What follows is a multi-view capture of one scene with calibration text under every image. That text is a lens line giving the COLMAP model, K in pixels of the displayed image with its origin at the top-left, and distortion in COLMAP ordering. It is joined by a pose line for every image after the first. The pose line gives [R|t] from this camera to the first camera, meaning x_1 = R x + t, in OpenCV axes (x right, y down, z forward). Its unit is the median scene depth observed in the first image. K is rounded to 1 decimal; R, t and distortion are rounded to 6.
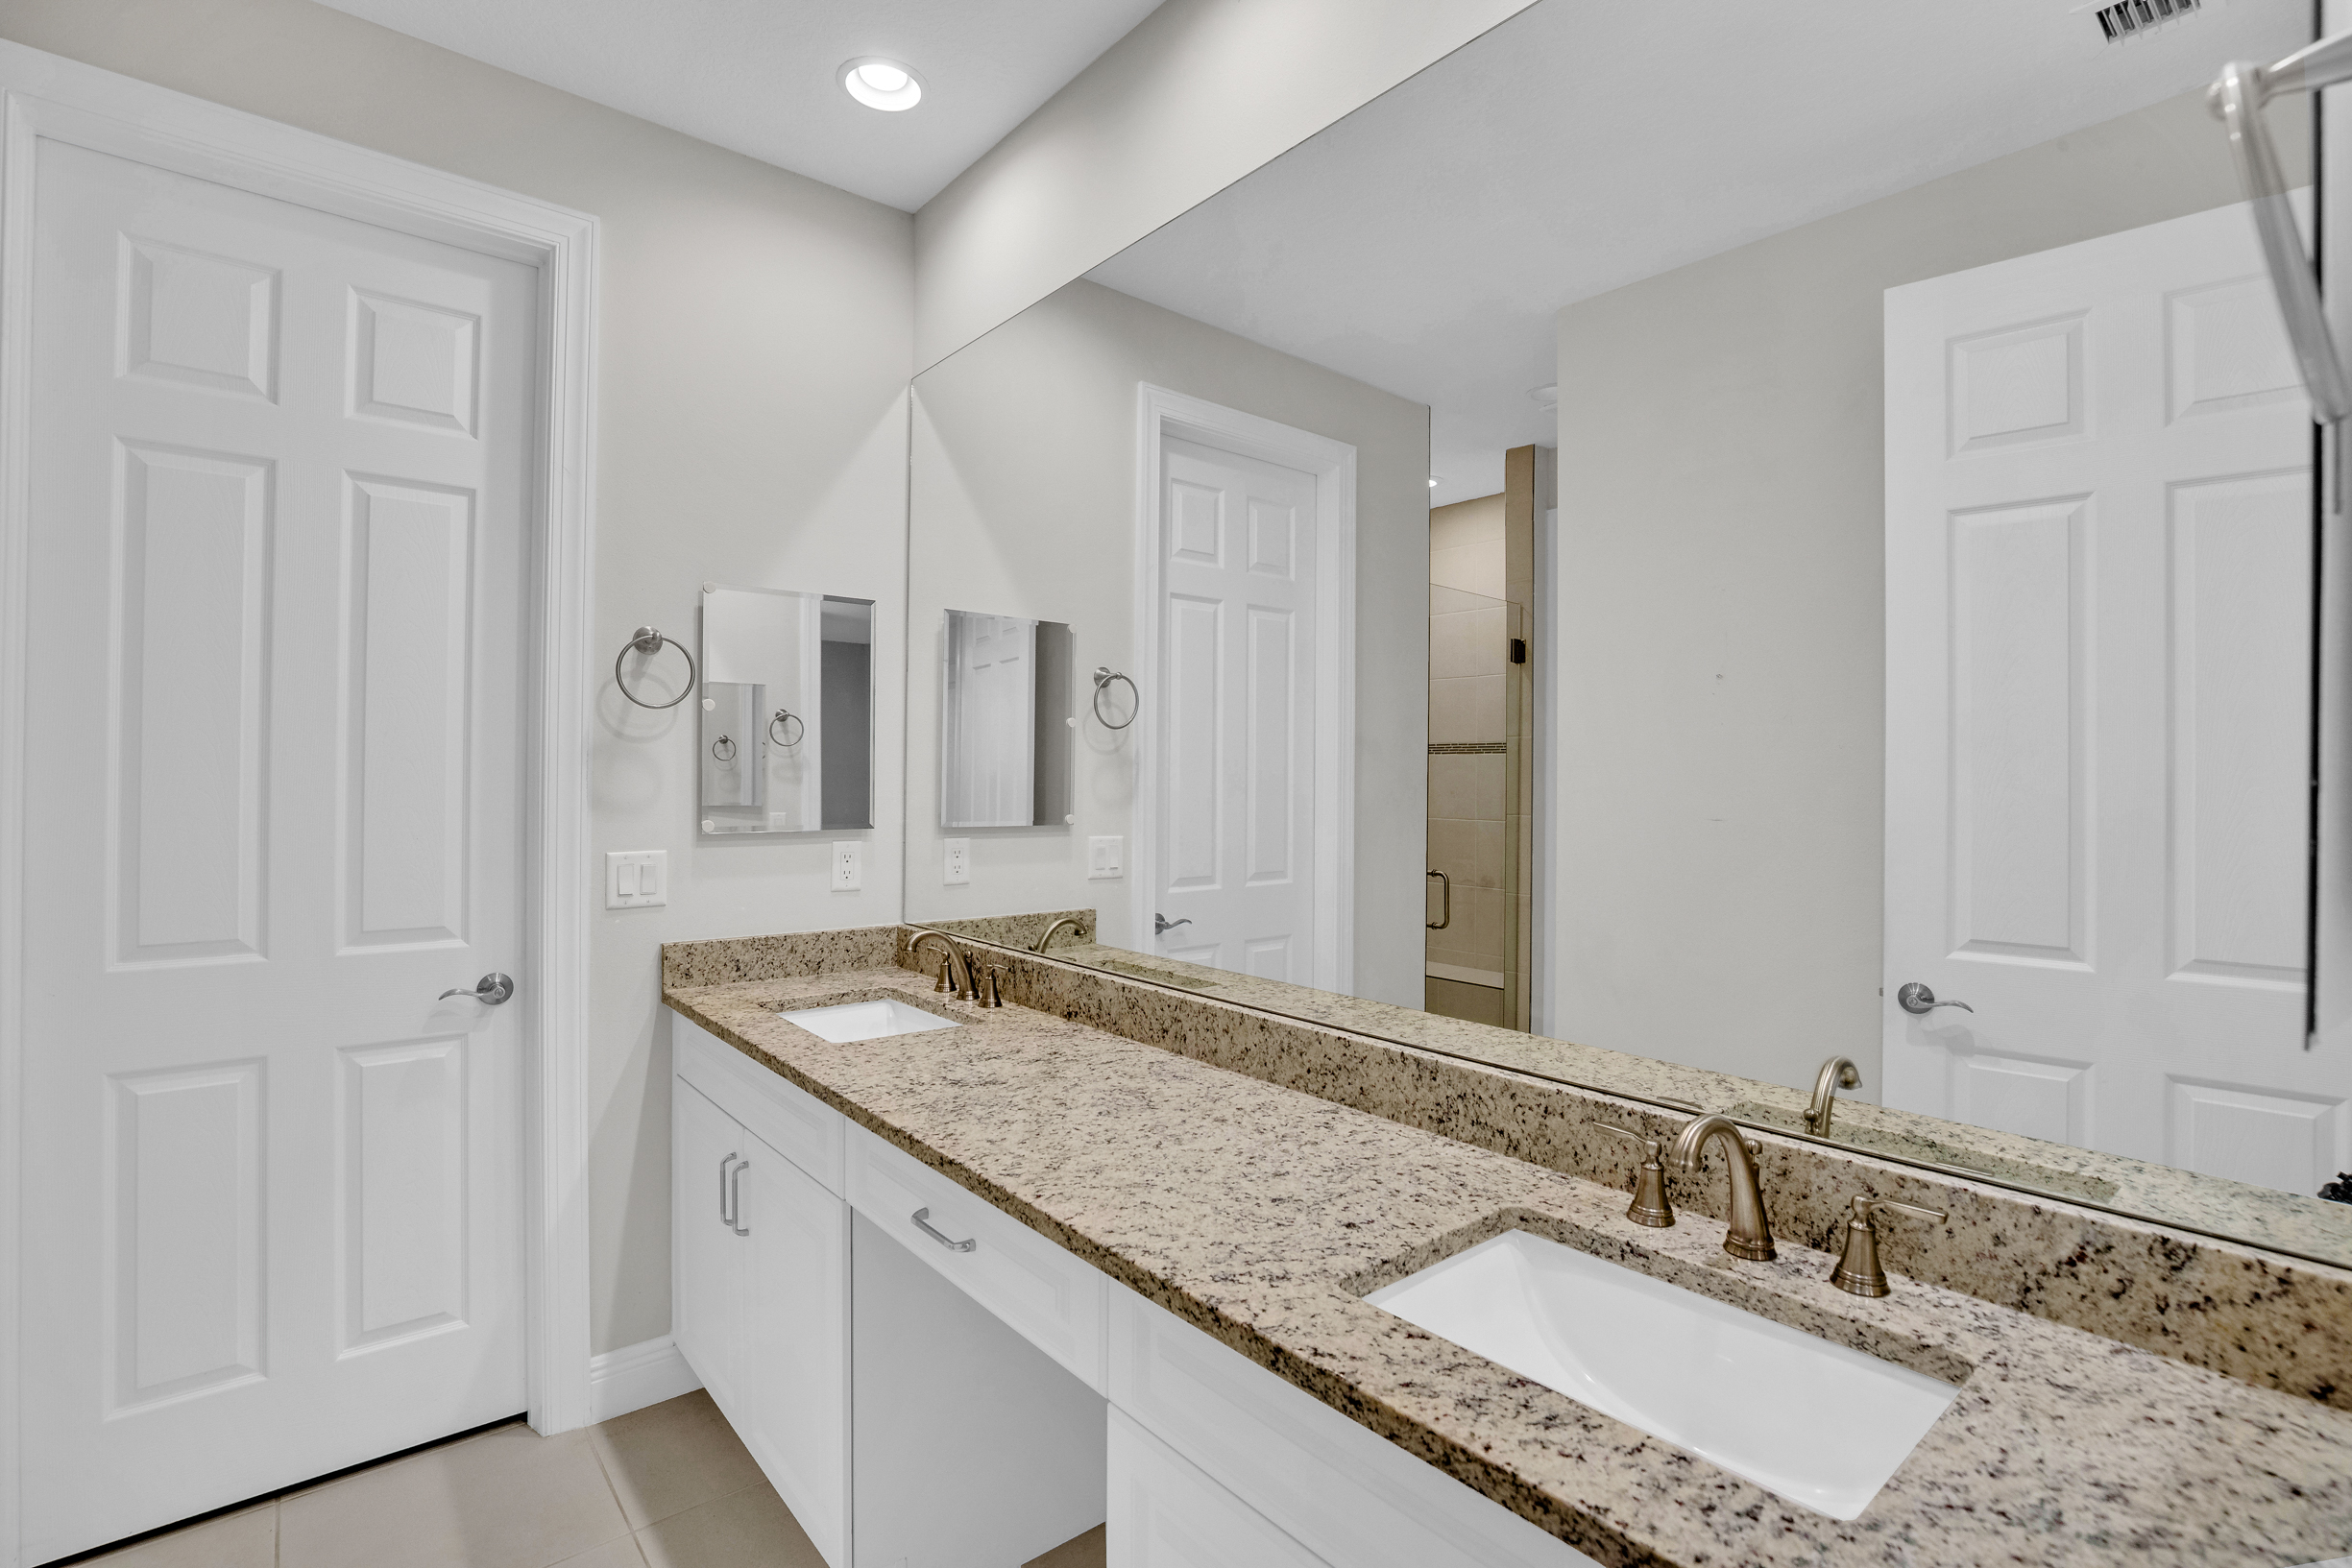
lens RADIAL K [[1068.9, 0, 1171.6], [0, 1068.9, 785.5], [0, 0, 1]] dist [-0.012075, 0.000432]
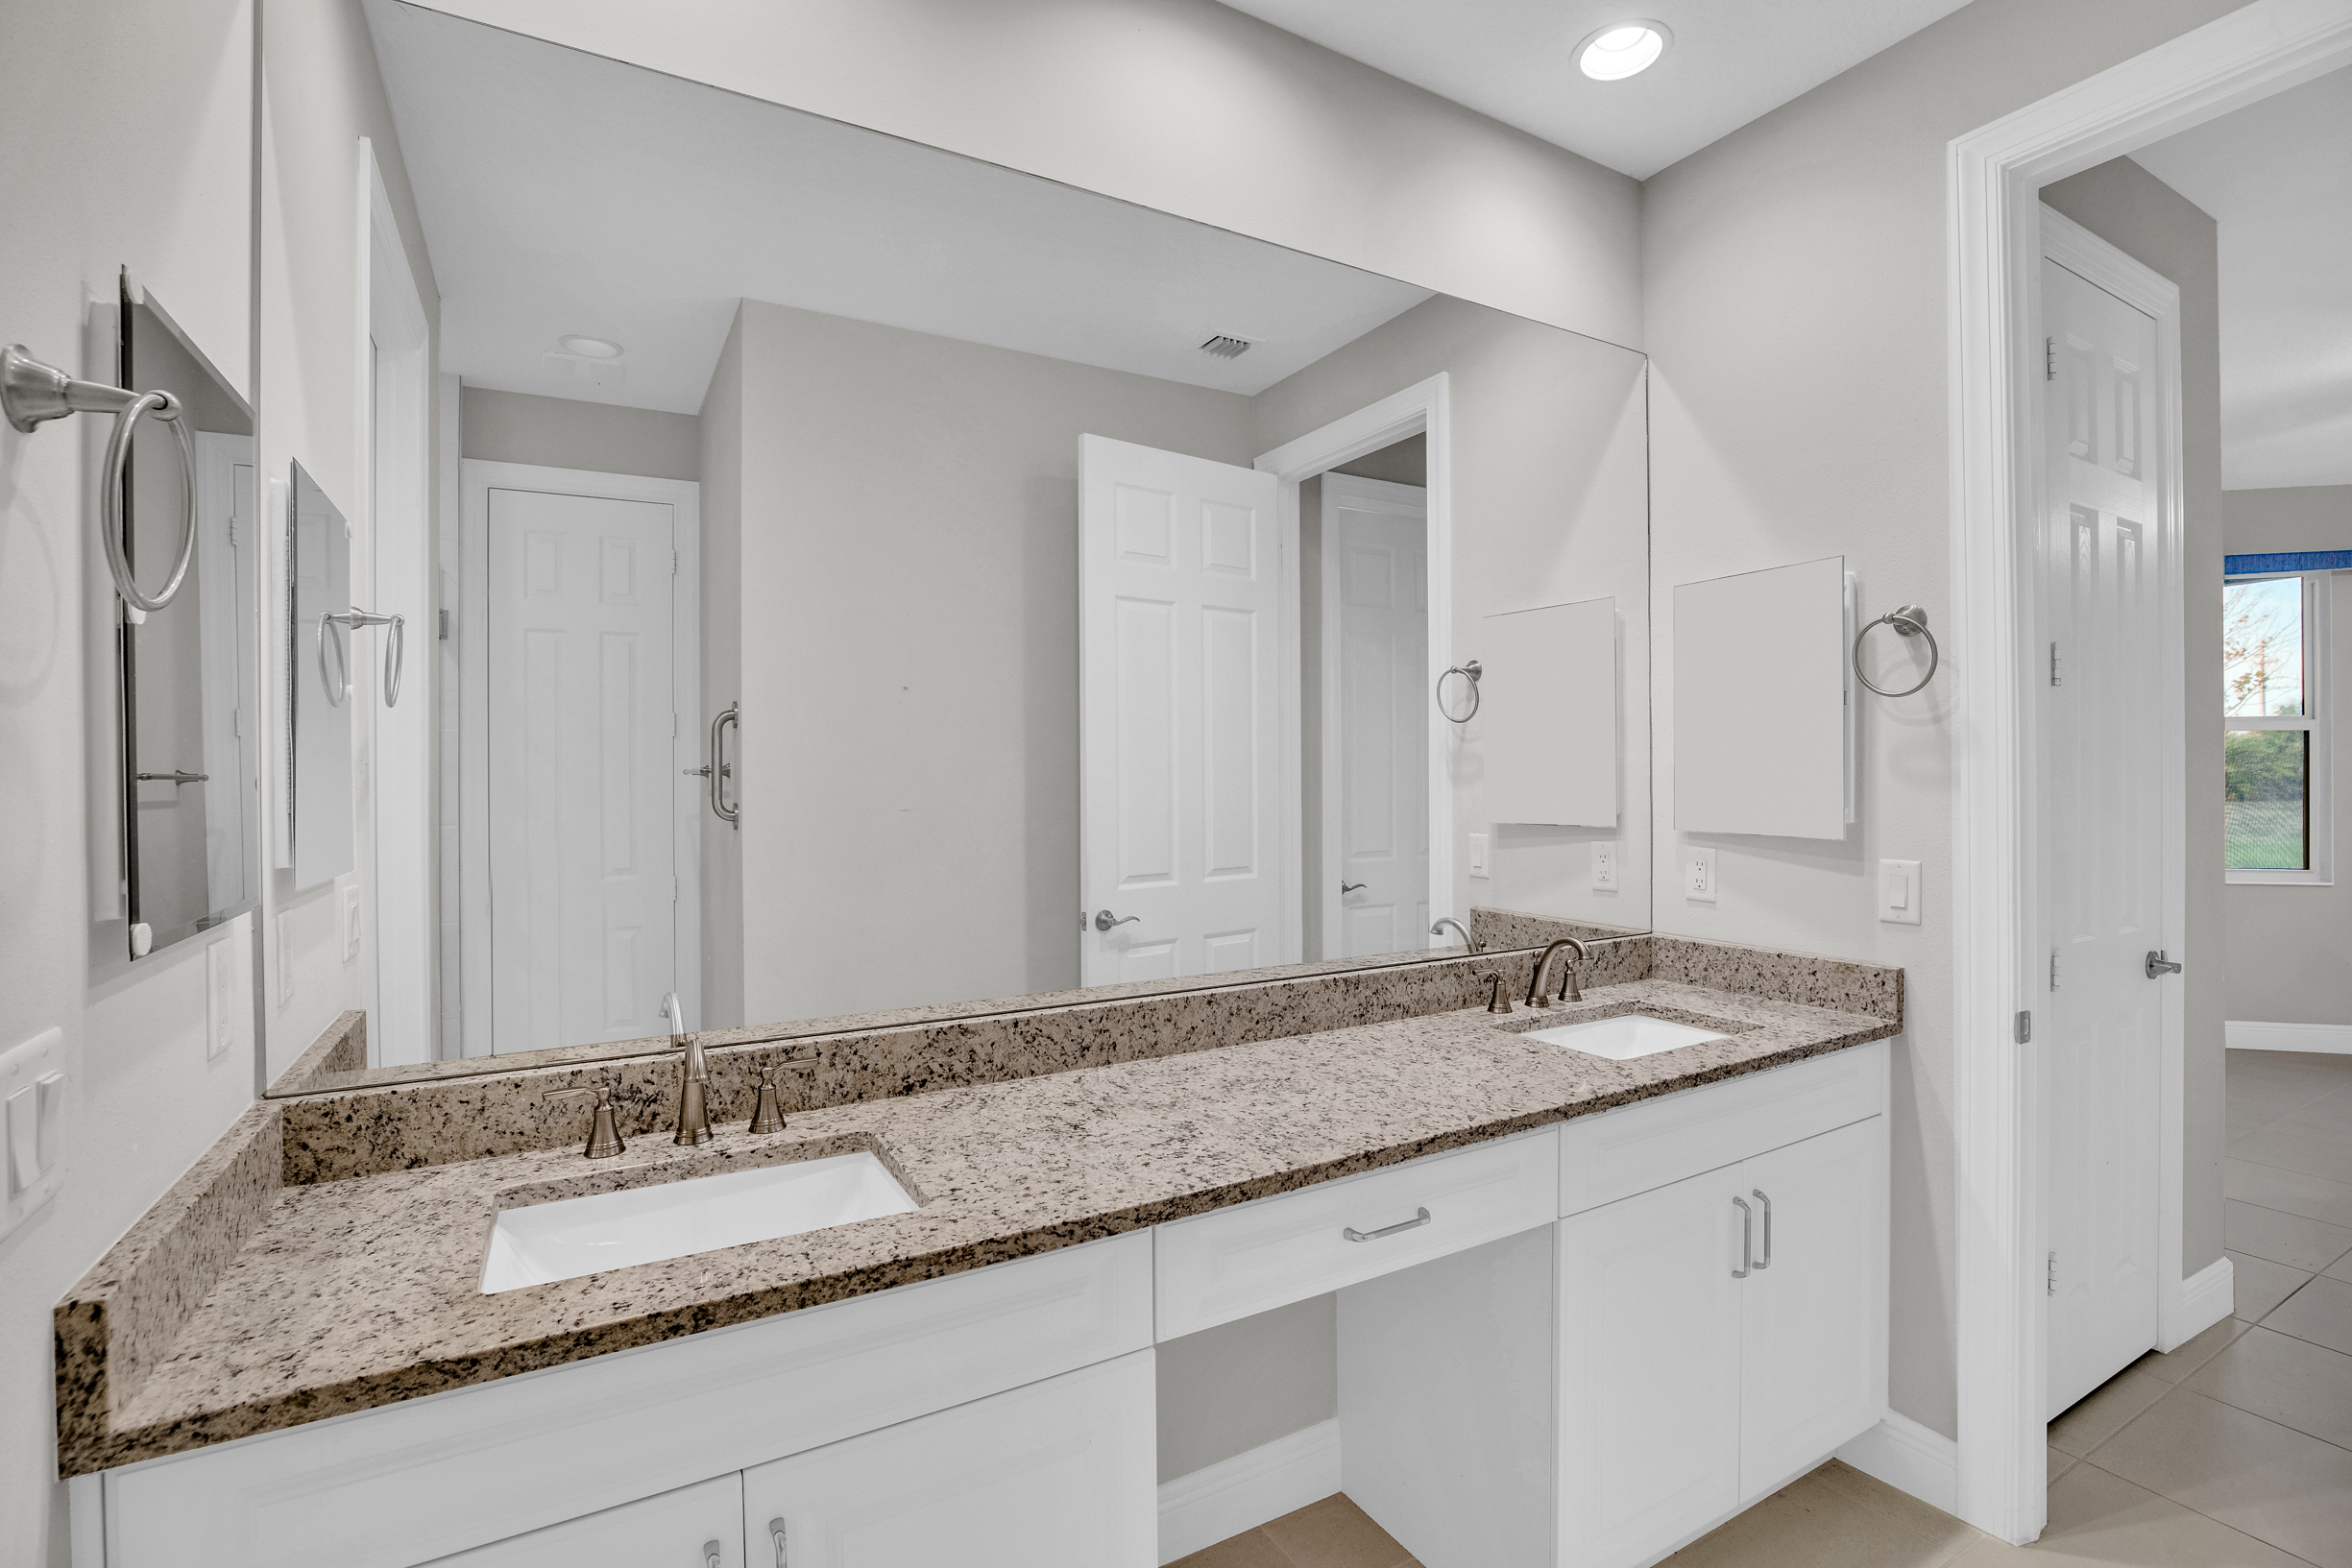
lens RADIAL K [[1068.9, 0, 1179.3], [0, 1068.9, 773.6], [0, 0, 1]] dist [-0.012075, 0.000432]
pose [[0.167232, -0.007059, 0.985892, -1.077615], [0.007267, 0.999956, 0.005927, -0.025442], [-0.985891, 0.006173, 0.167276, 0.868929]]
